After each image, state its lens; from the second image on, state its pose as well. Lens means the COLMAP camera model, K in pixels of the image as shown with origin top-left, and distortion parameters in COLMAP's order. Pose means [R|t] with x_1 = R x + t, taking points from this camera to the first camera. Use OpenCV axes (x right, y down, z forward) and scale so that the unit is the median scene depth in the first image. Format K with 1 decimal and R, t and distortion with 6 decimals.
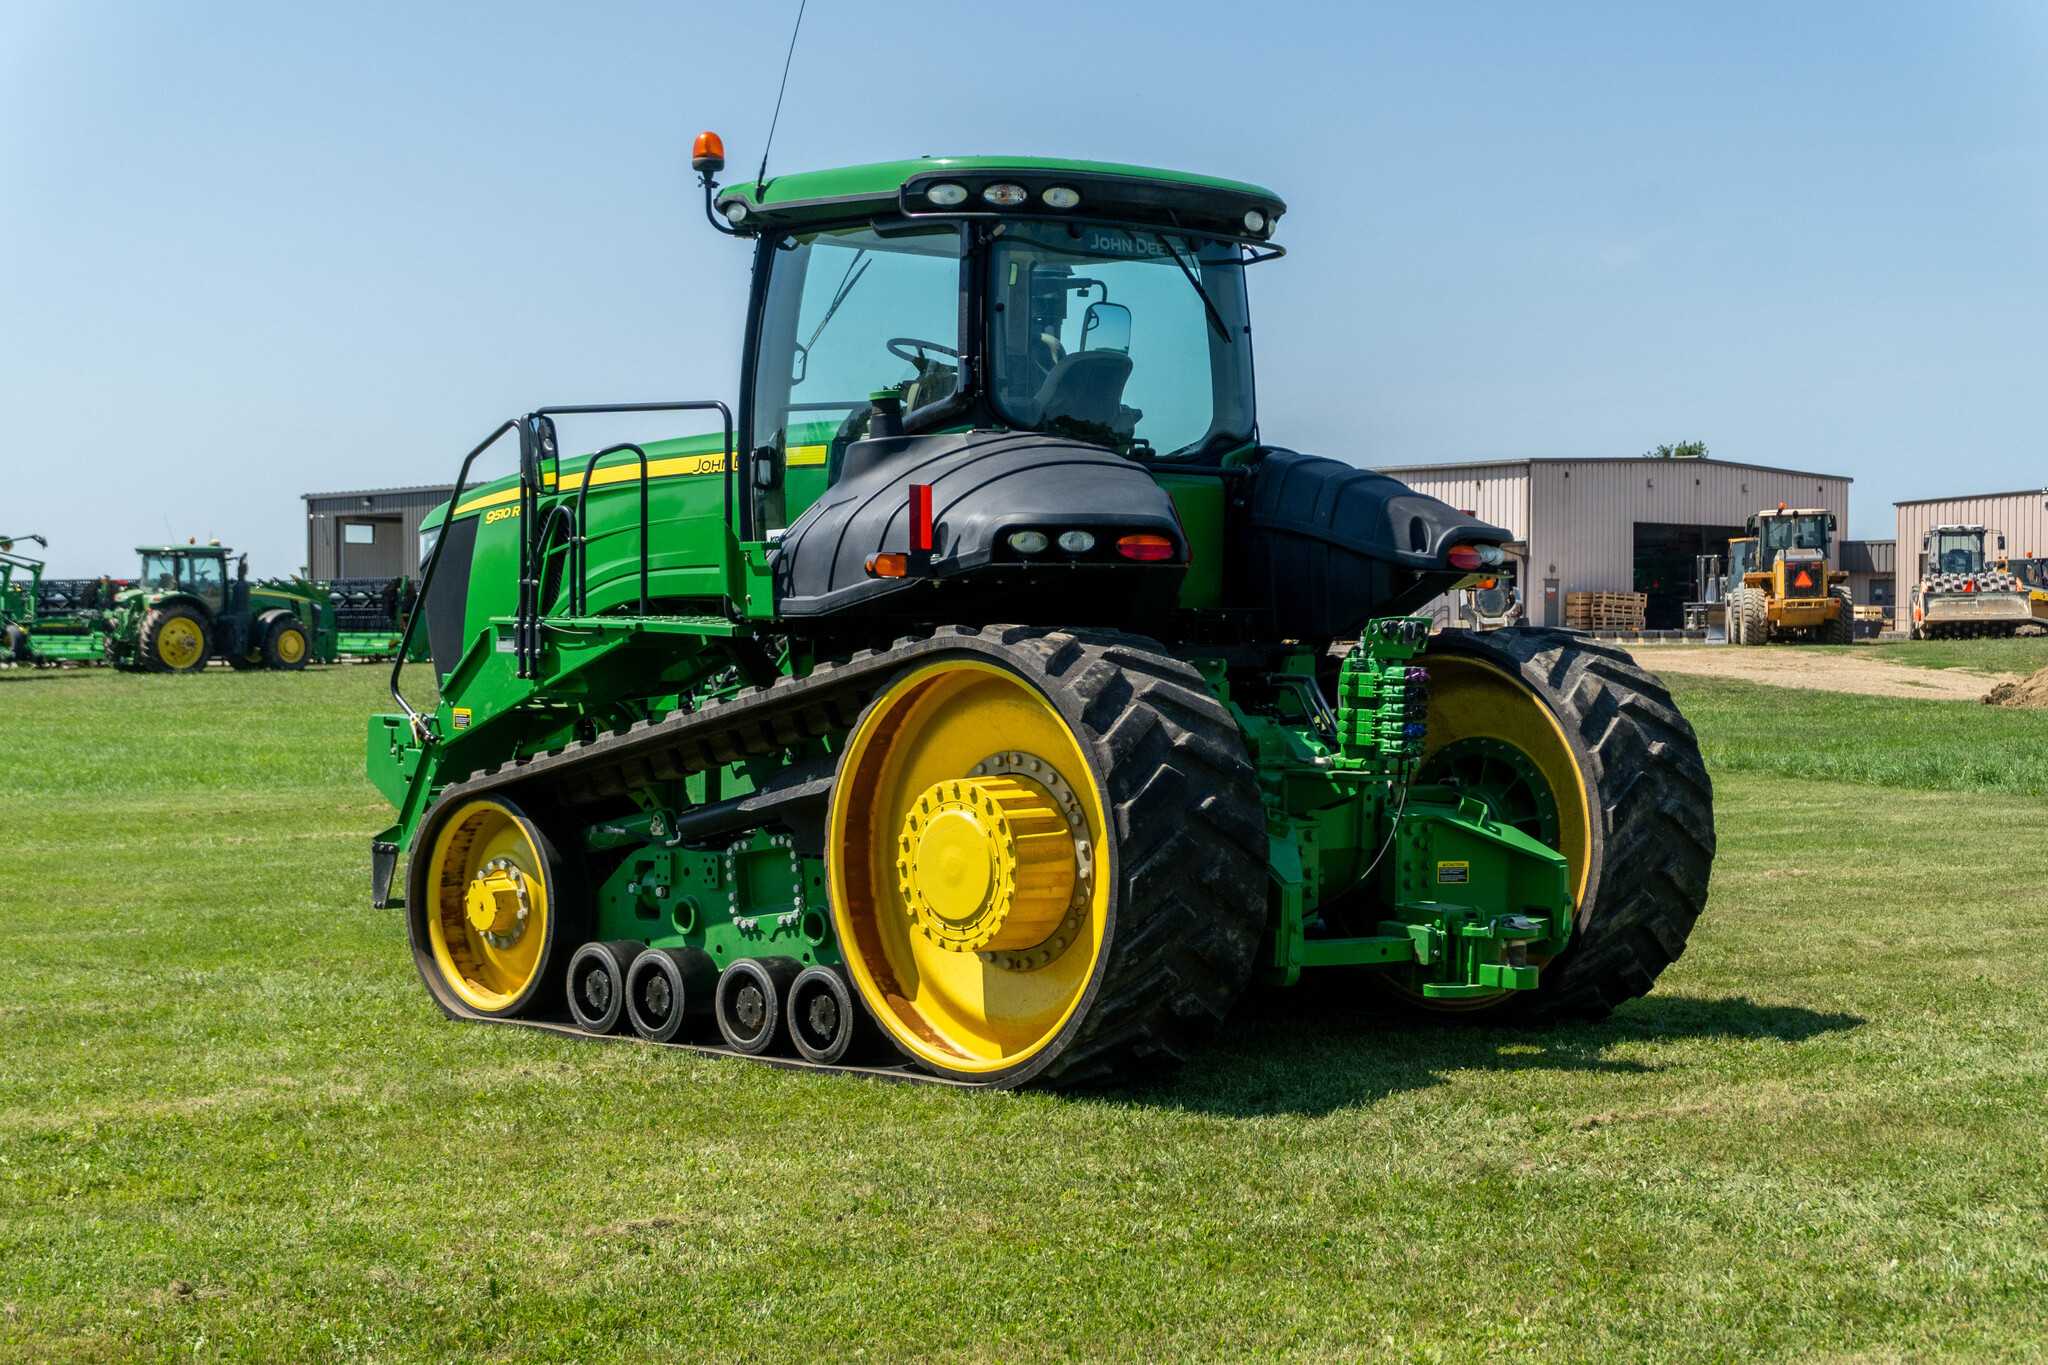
lens RADIAL K [[3387.0, 0, 1024.1], [0, 3387.0, 683.3], [0, 0, 1]] dist [-0.220065, 0.000000]
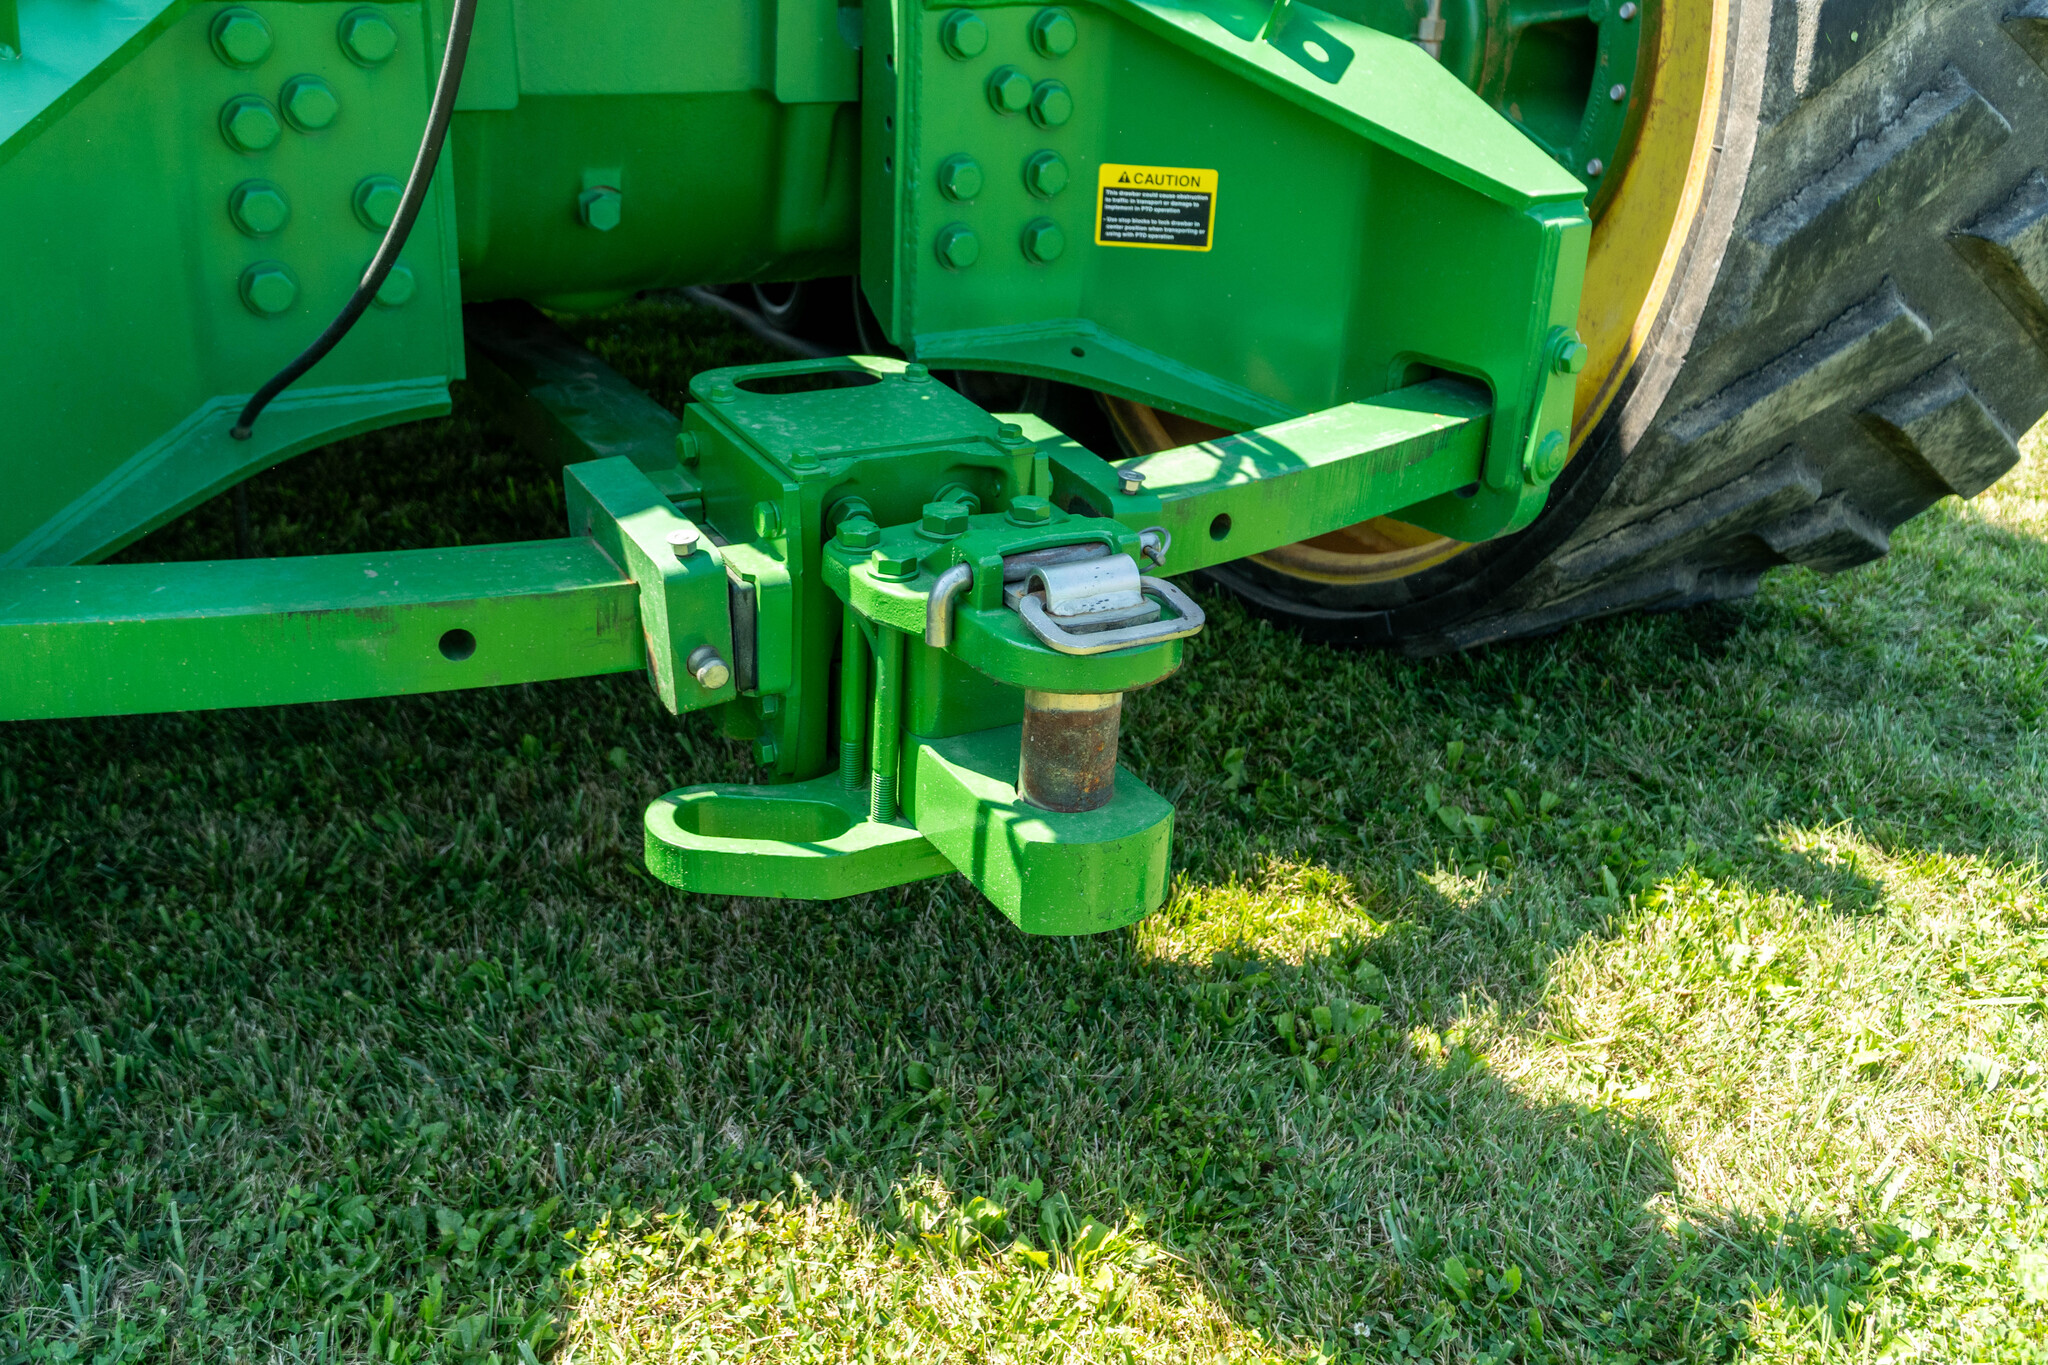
lens RADIAL K [[1919.9, 0, 1020.7], [0, 1919.9, 678.6], [0, 0, 1]] dist [0.023564, 0.000000]
pose [[0.964199, 0.132864, -0.229494, 0.156609], [-0.035504, 0.922316, 0.384803, 0.030964], [0.262793, -0.362878, 0.894013, 0.833274]]
